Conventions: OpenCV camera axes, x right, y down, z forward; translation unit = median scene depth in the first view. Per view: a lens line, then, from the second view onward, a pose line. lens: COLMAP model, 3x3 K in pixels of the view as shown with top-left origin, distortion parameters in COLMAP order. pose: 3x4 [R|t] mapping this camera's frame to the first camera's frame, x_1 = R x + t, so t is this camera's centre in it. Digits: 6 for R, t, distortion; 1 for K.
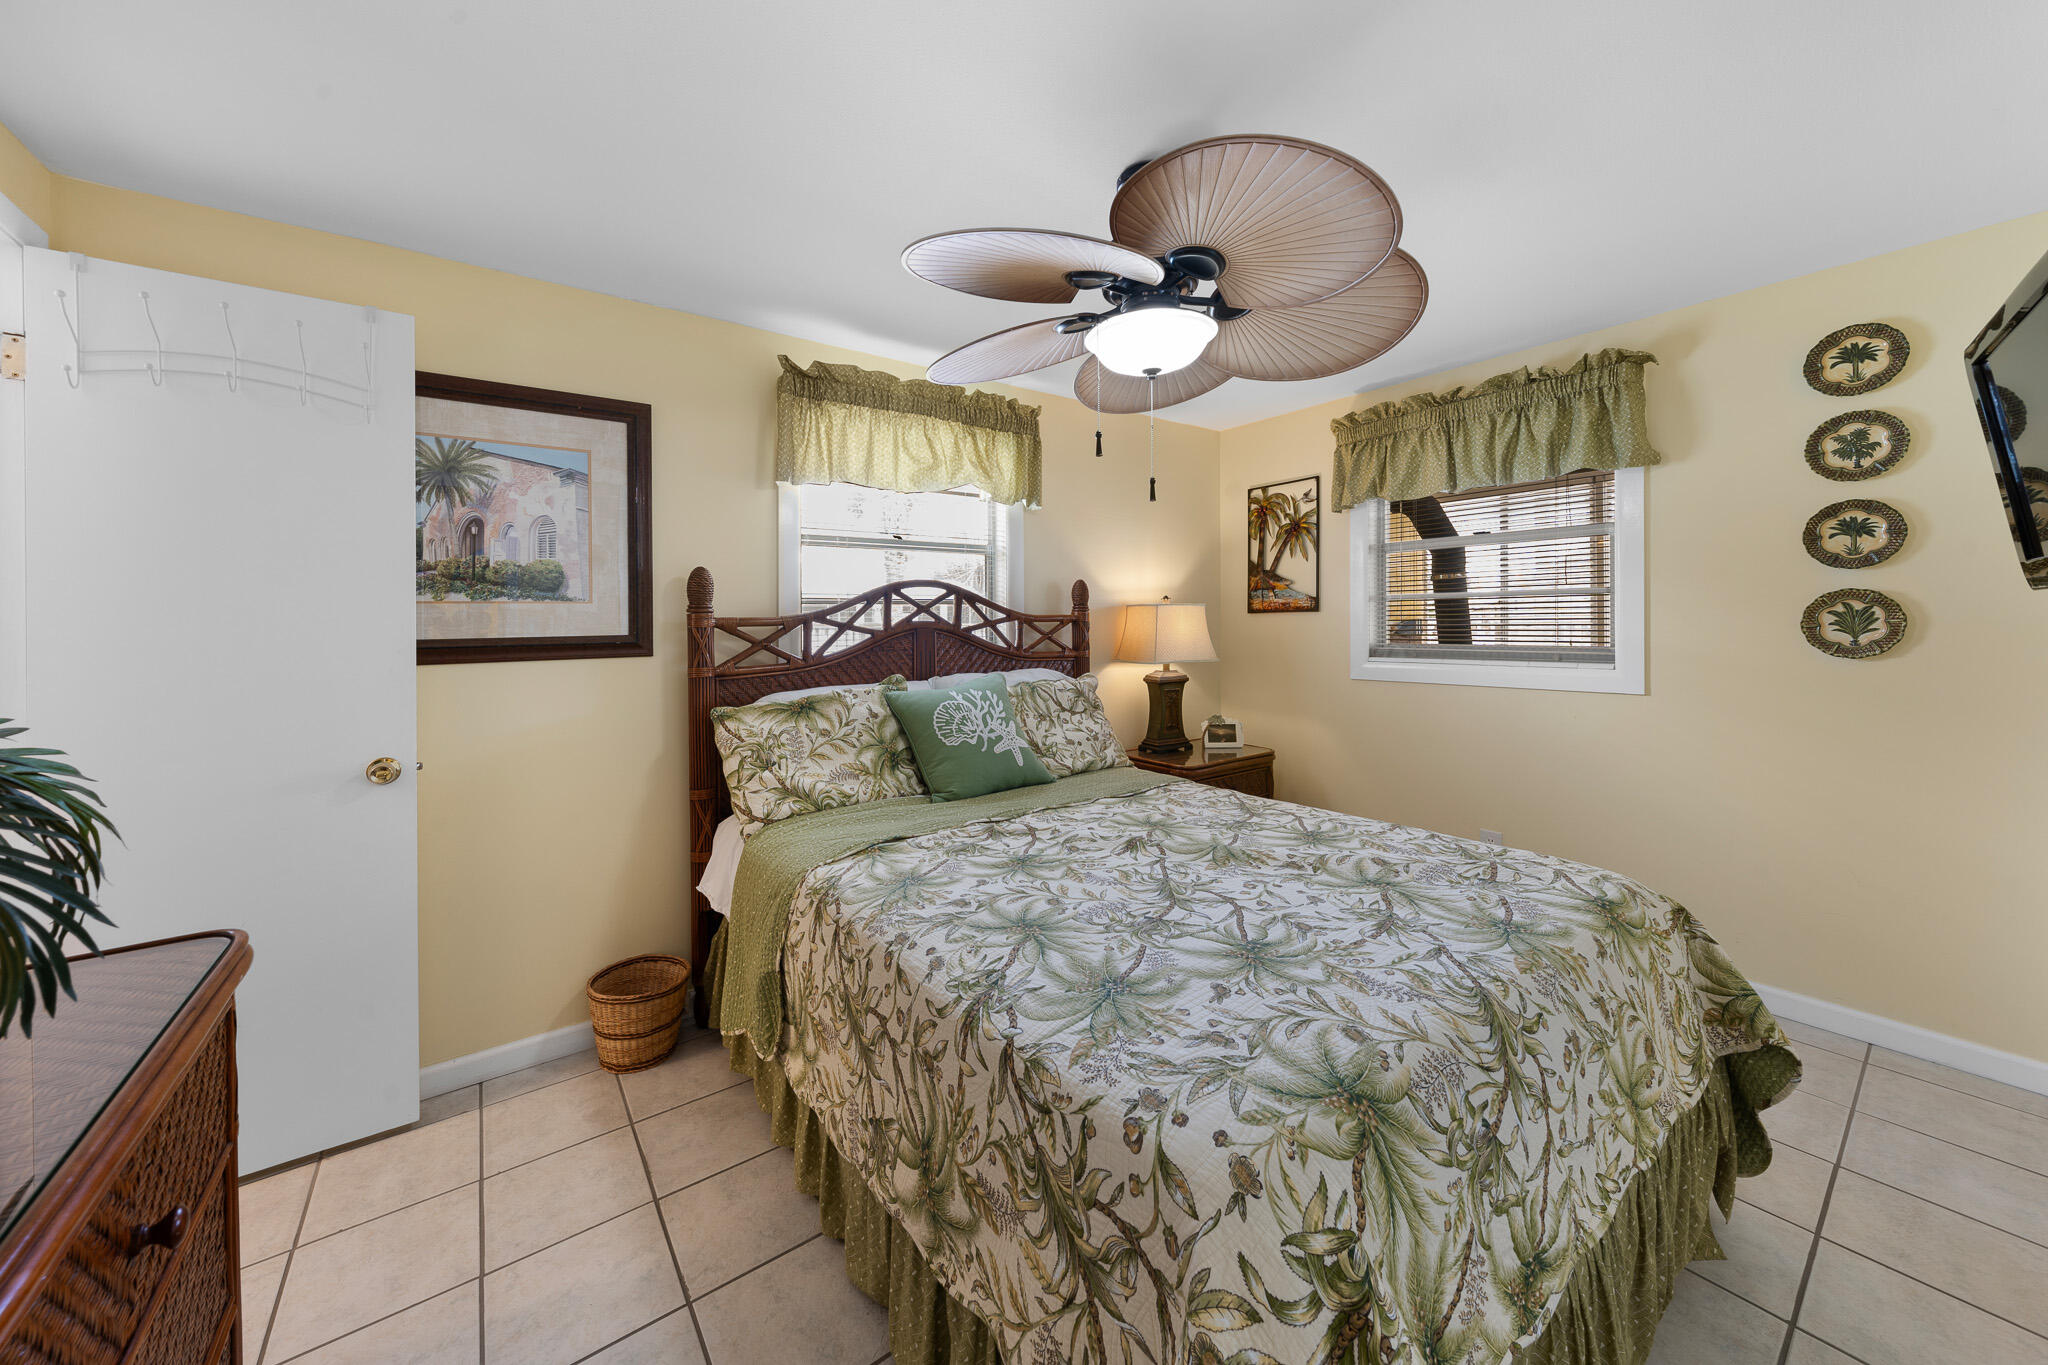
lens RADIAL K [[710.8, 0, 1020.0], [0, 710.8, 637.8], [0, 0, 1]] dist [-0.000989, 0.000070]
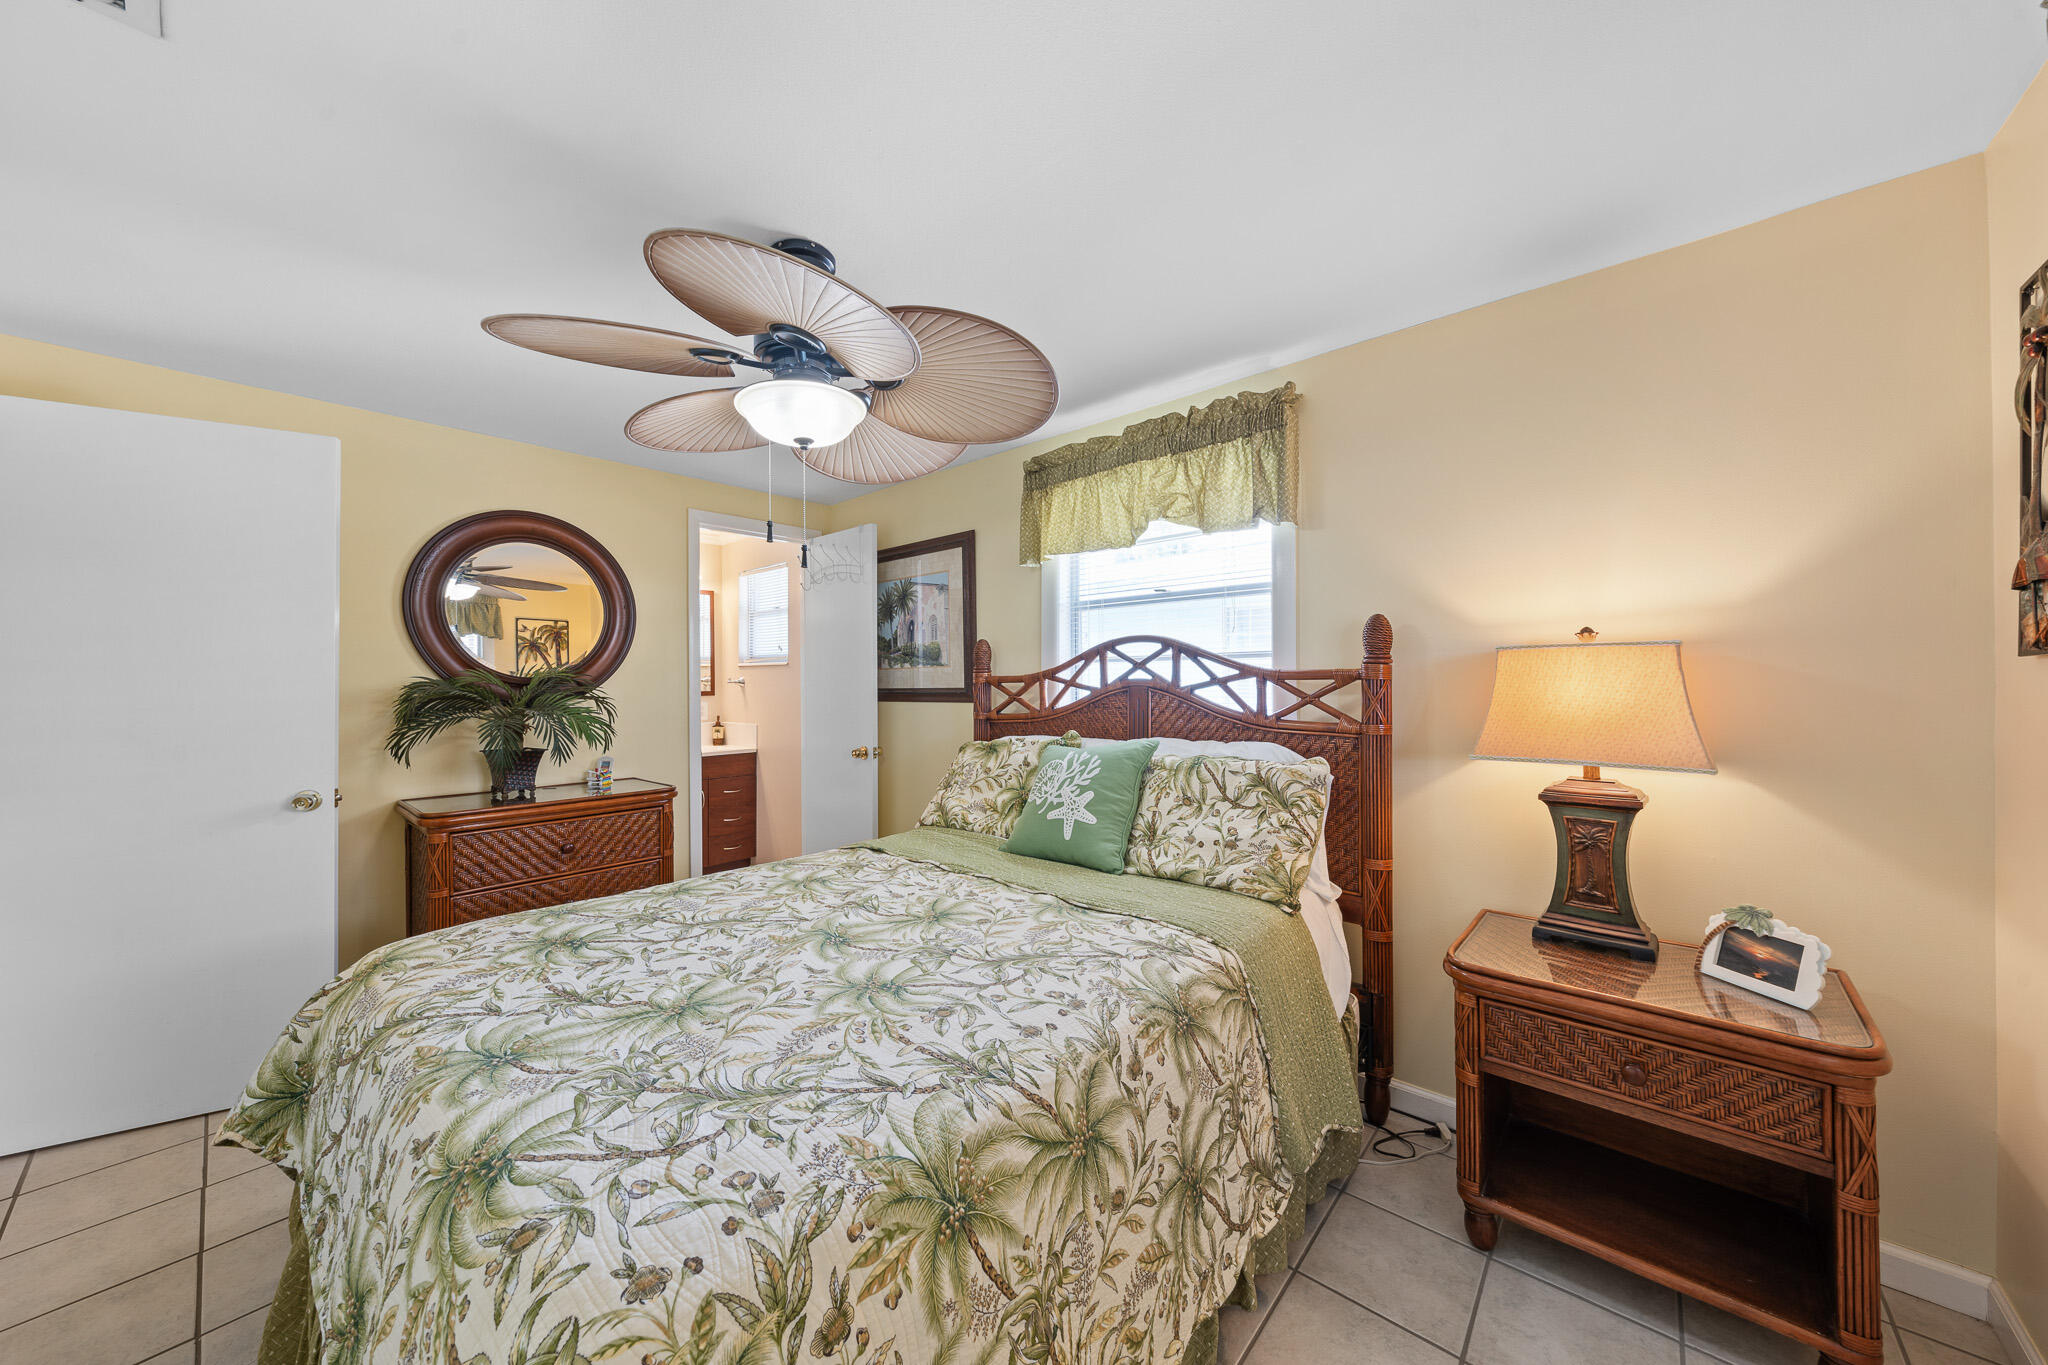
lens RADIAL K [[697.1, 0, 1029.7], [0, 697.1, 692.5], [0, 0, 1]] dist [-0.002279, -0.000121]
pose [[0.225914, 0.025704, -0.973808, 0.784923], [-0.015205, 0.999623, 0.022858, -0.025449], [0.974028, 0.009643, 0.226220, 0.689358]]
